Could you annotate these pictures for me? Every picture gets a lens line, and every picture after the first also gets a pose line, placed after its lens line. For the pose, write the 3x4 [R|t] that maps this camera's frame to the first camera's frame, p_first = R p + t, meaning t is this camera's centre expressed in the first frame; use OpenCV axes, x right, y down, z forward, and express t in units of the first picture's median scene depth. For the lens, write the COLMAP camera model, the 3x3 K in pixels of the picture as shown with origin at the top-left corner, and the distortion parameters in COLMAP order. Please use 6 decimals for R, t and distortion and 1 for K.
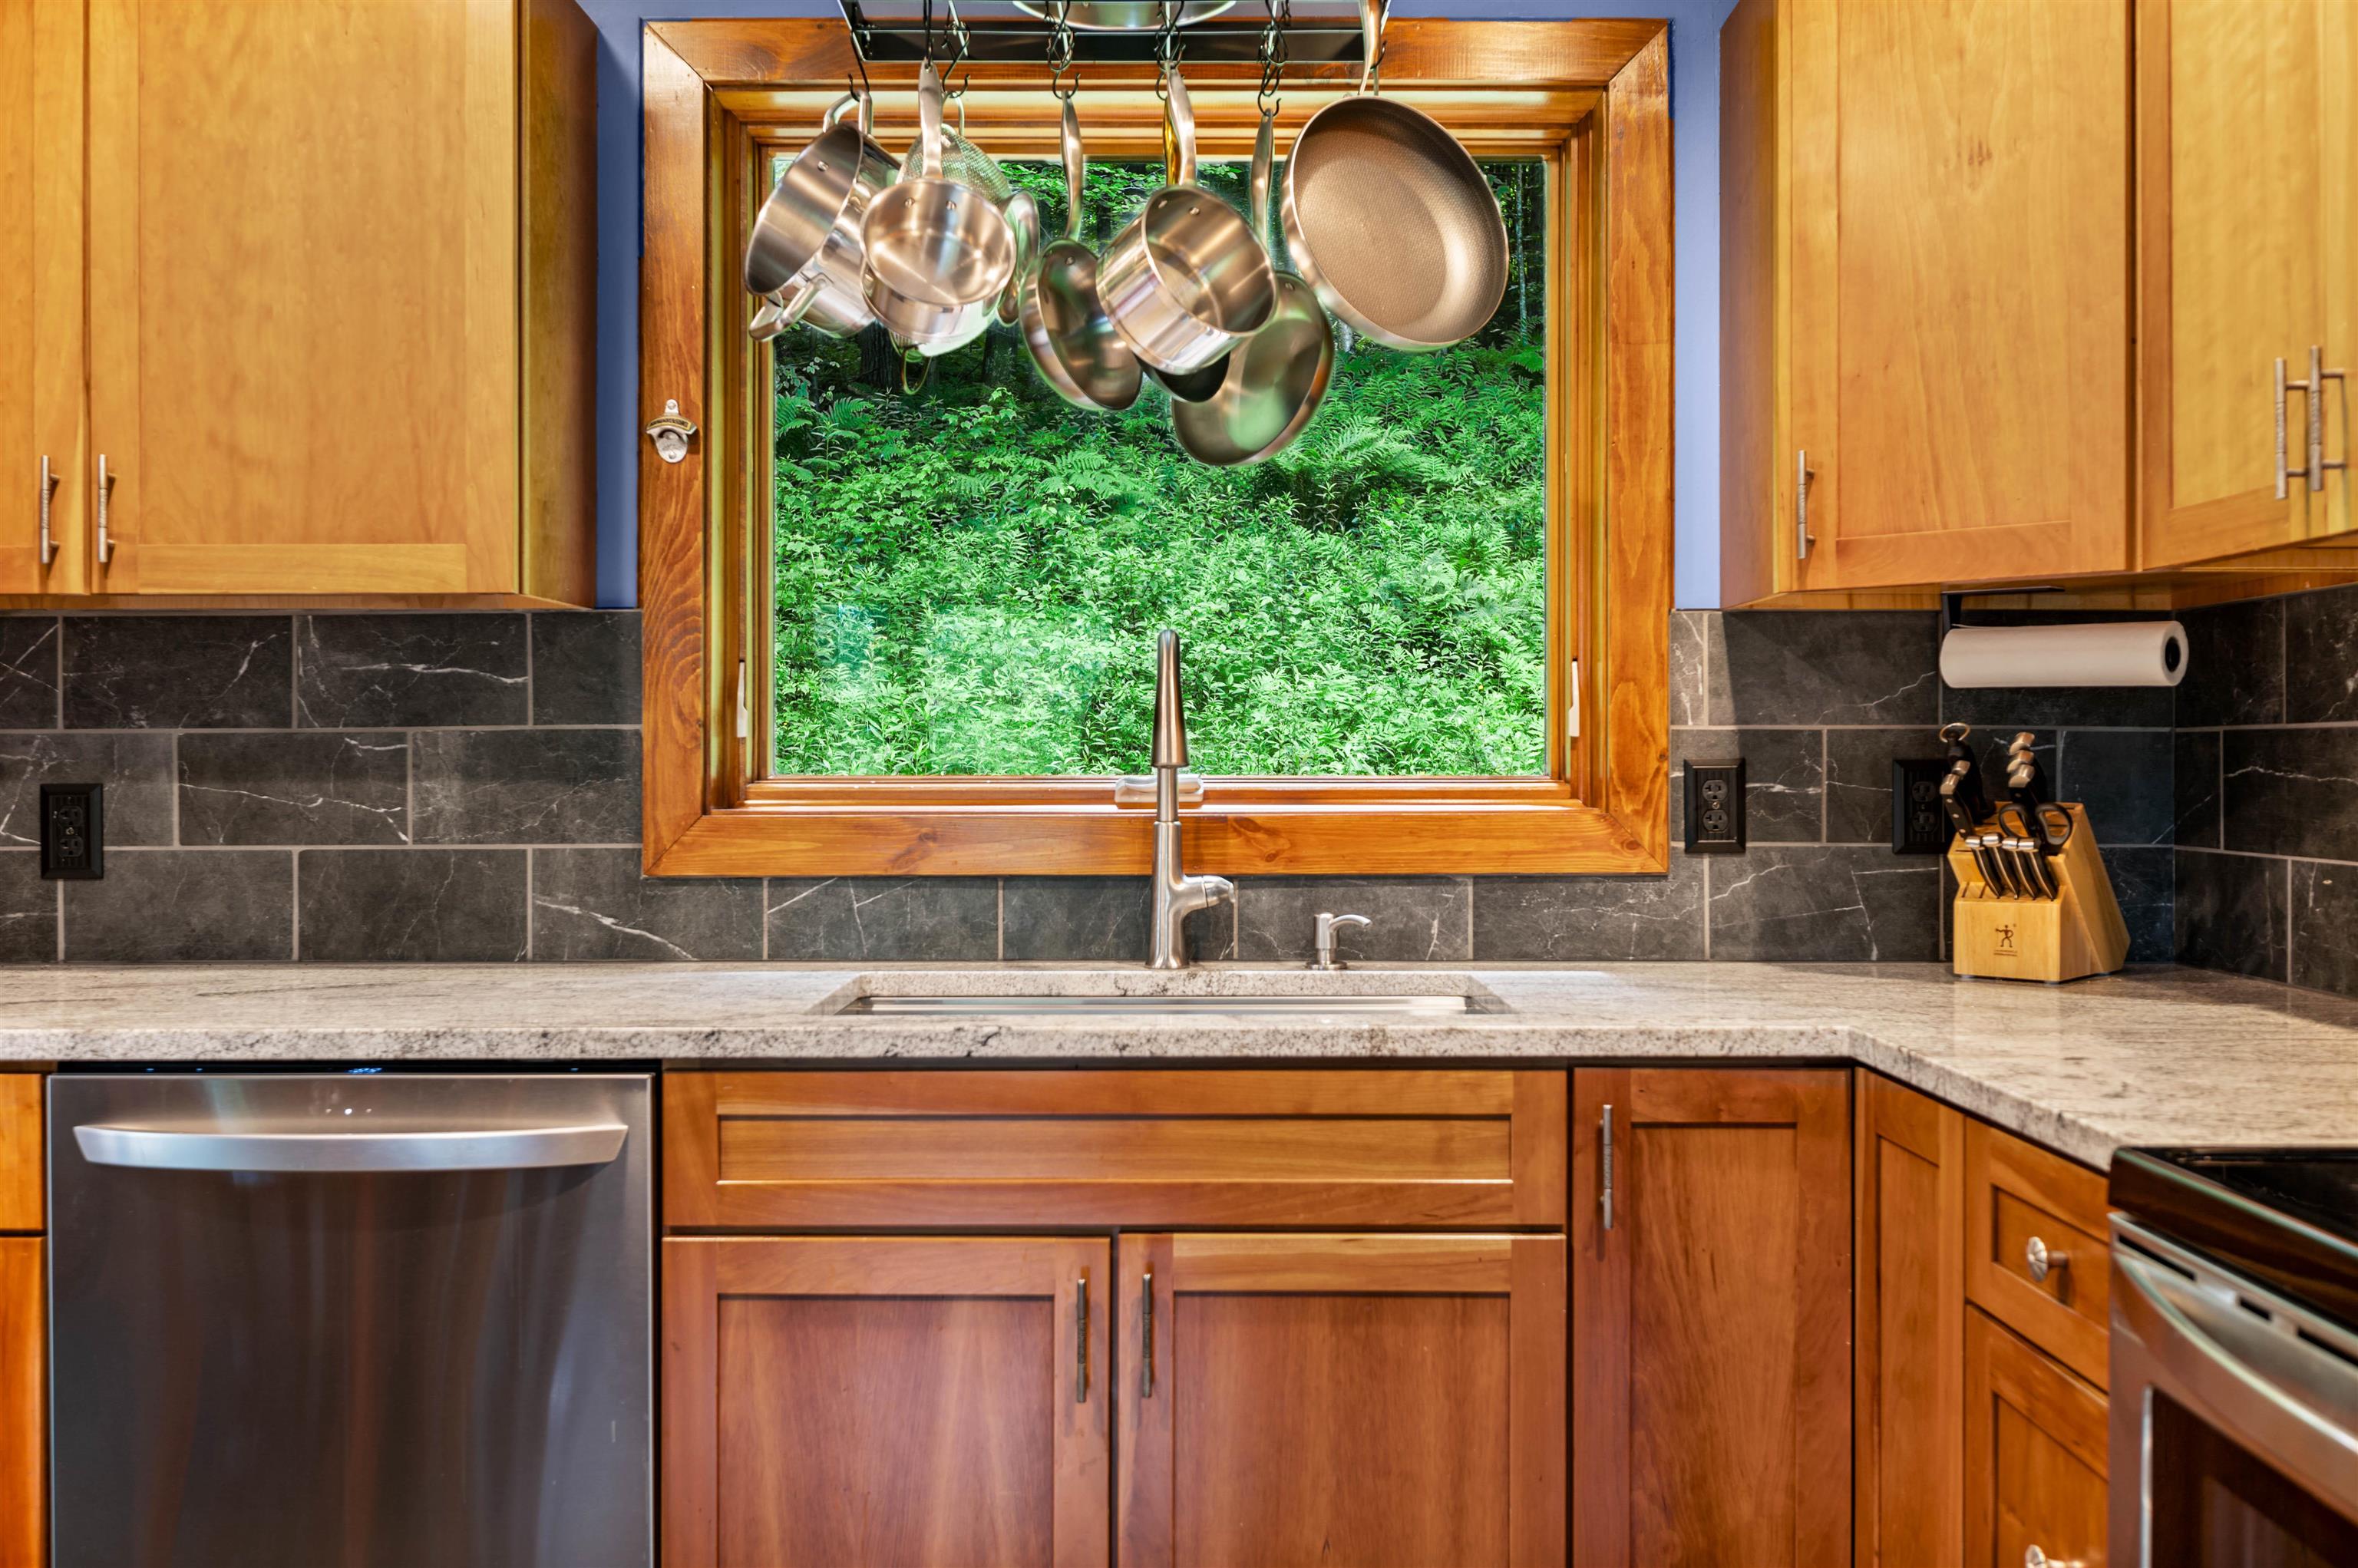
lens RADIAL K [[2072.2, 0, 1179.3], [0, 2072.2, 760.9], [0, 0, 1]] dist [-0.006082, 0.008599]
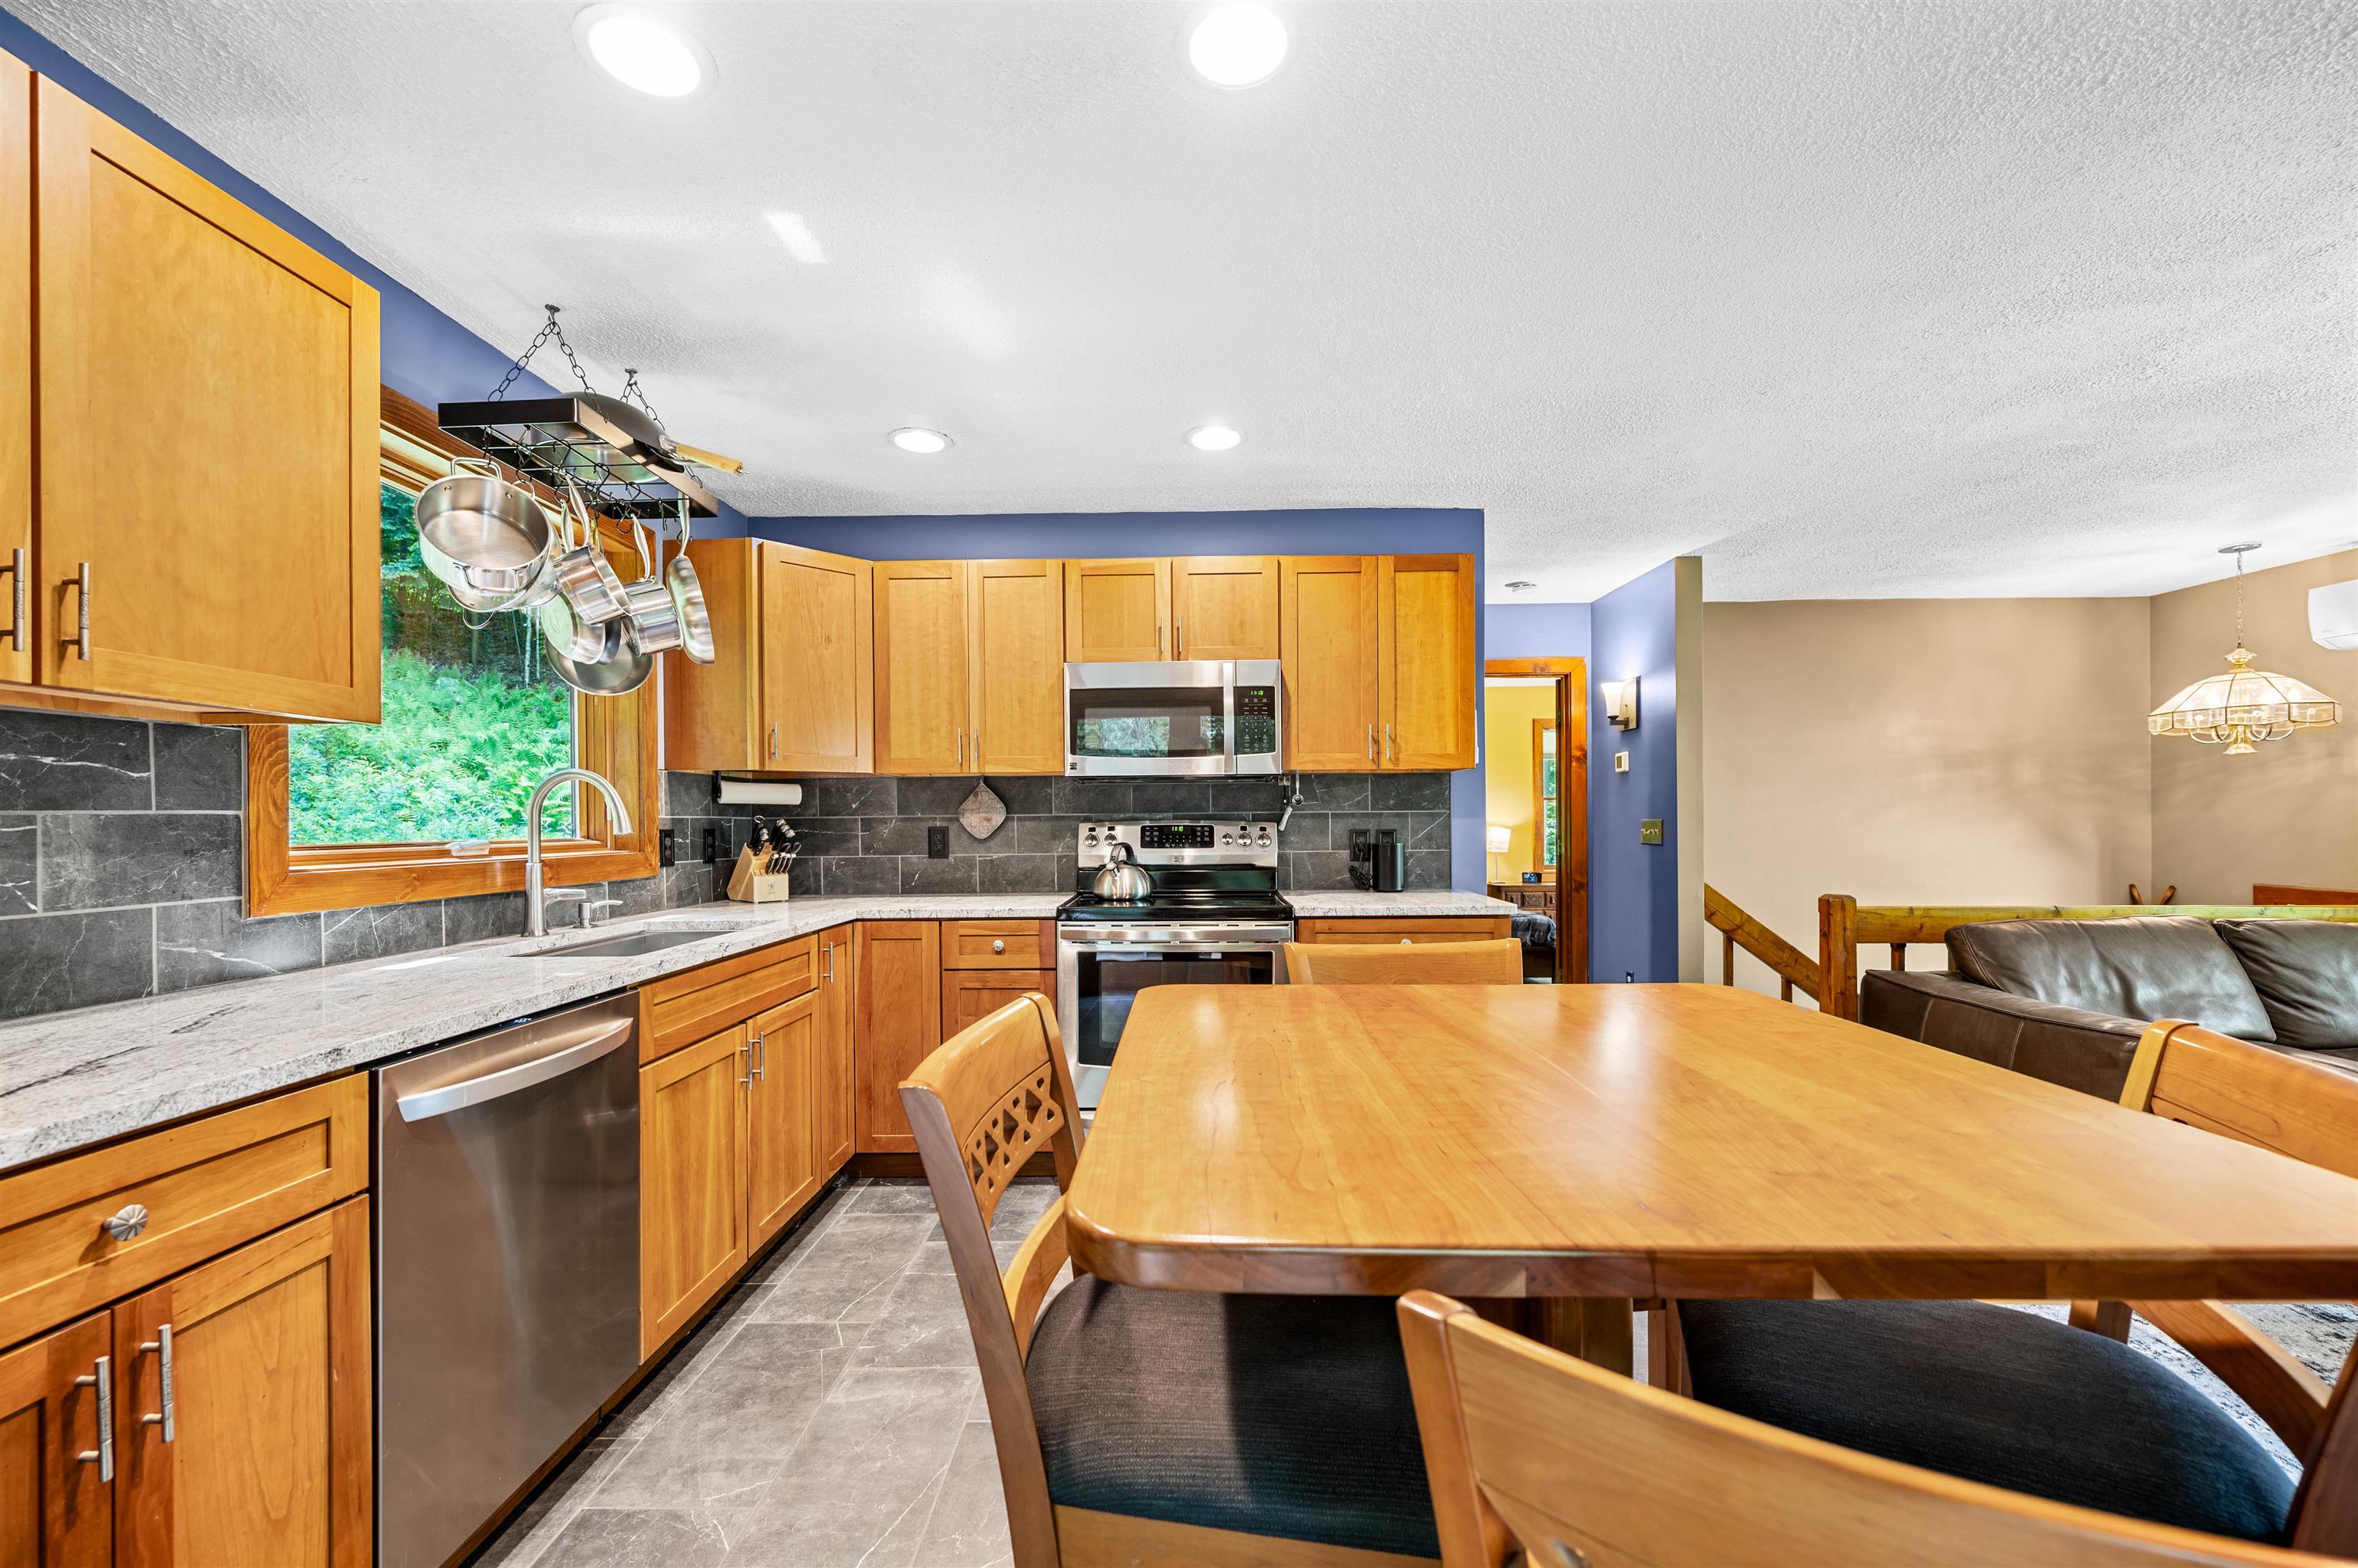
lens RADIAL K [[916.8, 0, 1168.0], [0, 916.8, 826.9], [0, 0, 1]] dist [0.000254, 0.000045]
pose [[0.038924, -0.005910, 0.999225, -0.856715], [0.014680, 0.999878, 0.005342, -0.000857], [-0.999134, 0.014460, 0.039006, 0.352224]]
